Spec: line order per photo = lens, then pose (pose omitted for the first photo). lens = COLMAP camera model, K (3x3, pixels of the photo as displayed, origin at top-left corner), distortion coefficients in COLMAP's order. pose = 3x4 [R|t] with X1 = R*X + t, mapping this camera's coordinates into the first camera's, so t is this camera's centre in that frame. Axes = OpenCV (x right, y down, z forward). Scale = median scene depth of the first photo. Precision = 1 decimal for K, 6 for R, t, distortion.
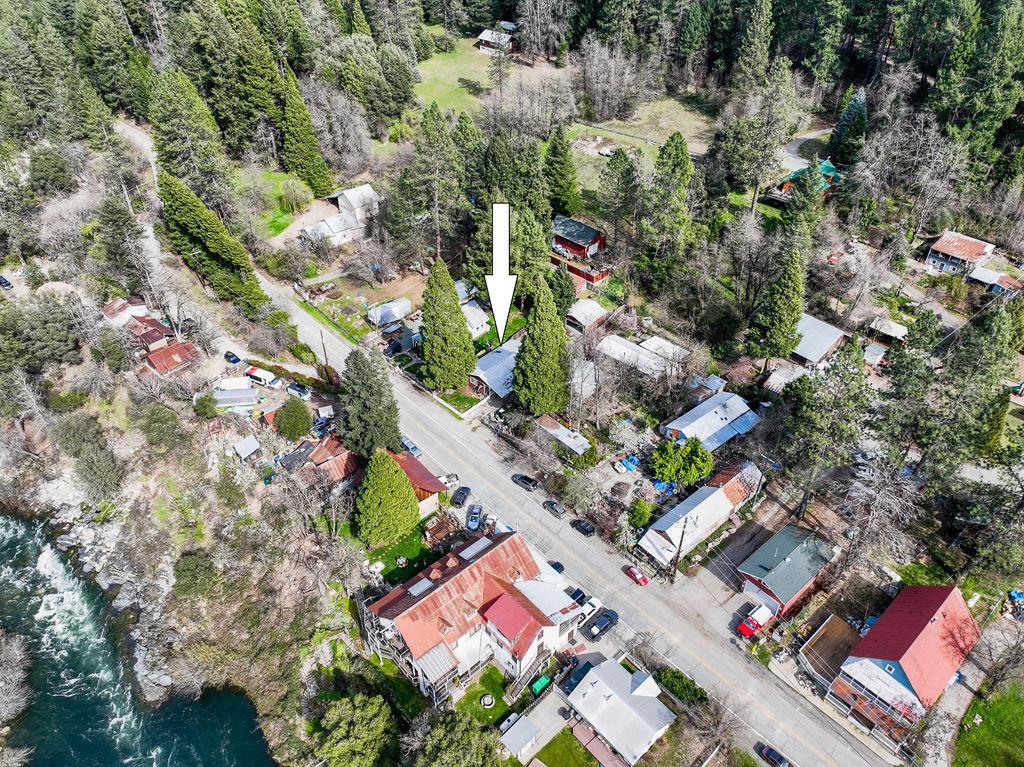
lens RADIAL K [[723.1, 0, 508.6], [0, 723.1, 383.4], [0, 0, 1]] dist [-0.006584, 0.021649]
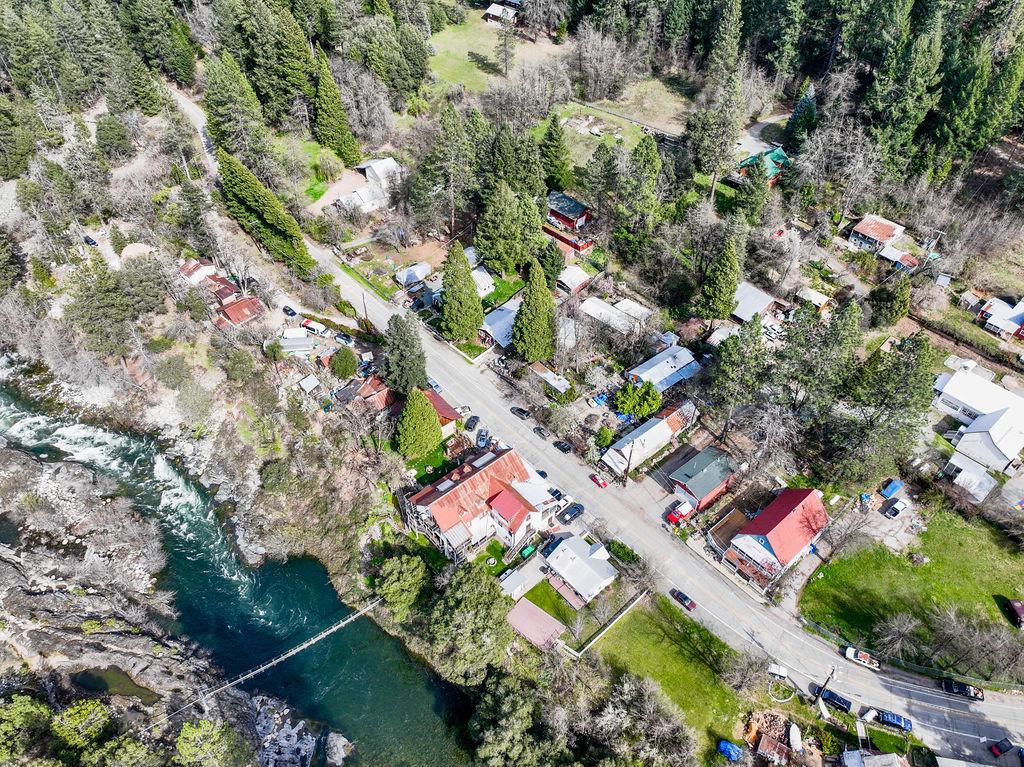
lens RADIAL K [[723.1, 0, 508.3], [0, 723.1, 383.2], [0, 0, 1]] dist [-0.006584, 0.021649]
pose [[0.999910, 0.013303, -0.001542, 0.001514], [-0.013086, 0.995014, 0.098869, -0.042543], [0.002850, -0.098840, 0.995099, -0.274608]]
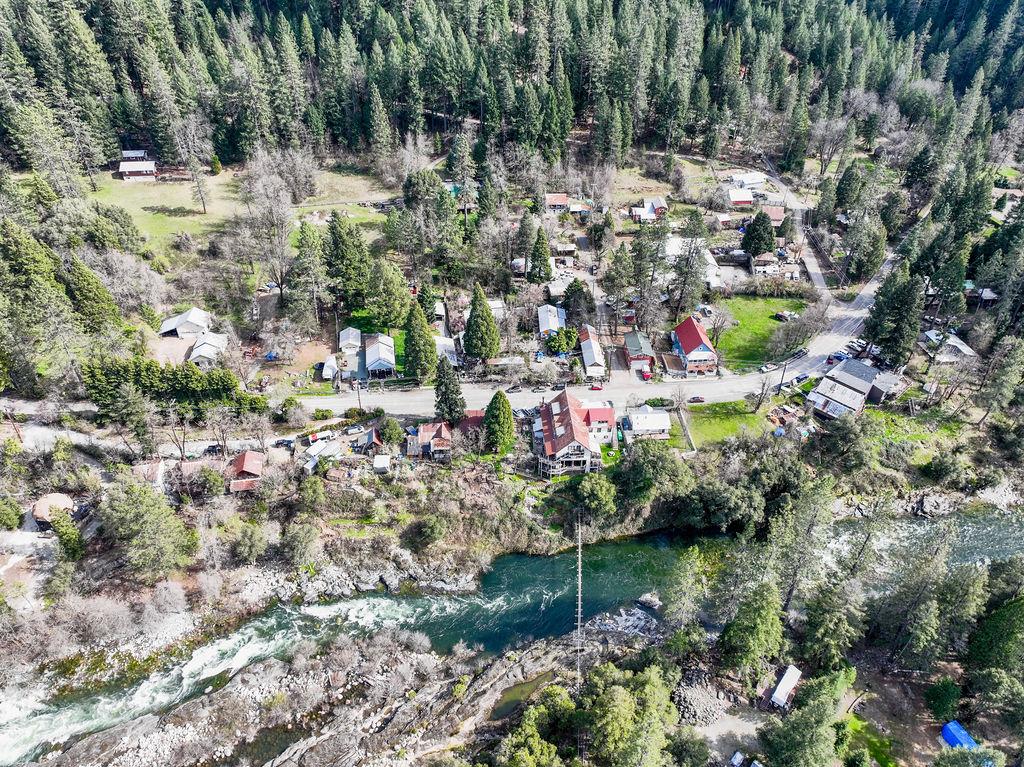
lens RADIAL K [[723.1, 0, 512.0], [0, 723.1, 382.2], [0, 0, 1]] dist [-0.006584, 0.021649]
pose [[0.617698, -0.470684, 0.630005, -0.961909], [0.480700, 0.860008, 0.171212, -0.166521], [-0.622396, 0.197086, 0.757483, -0.318692]]
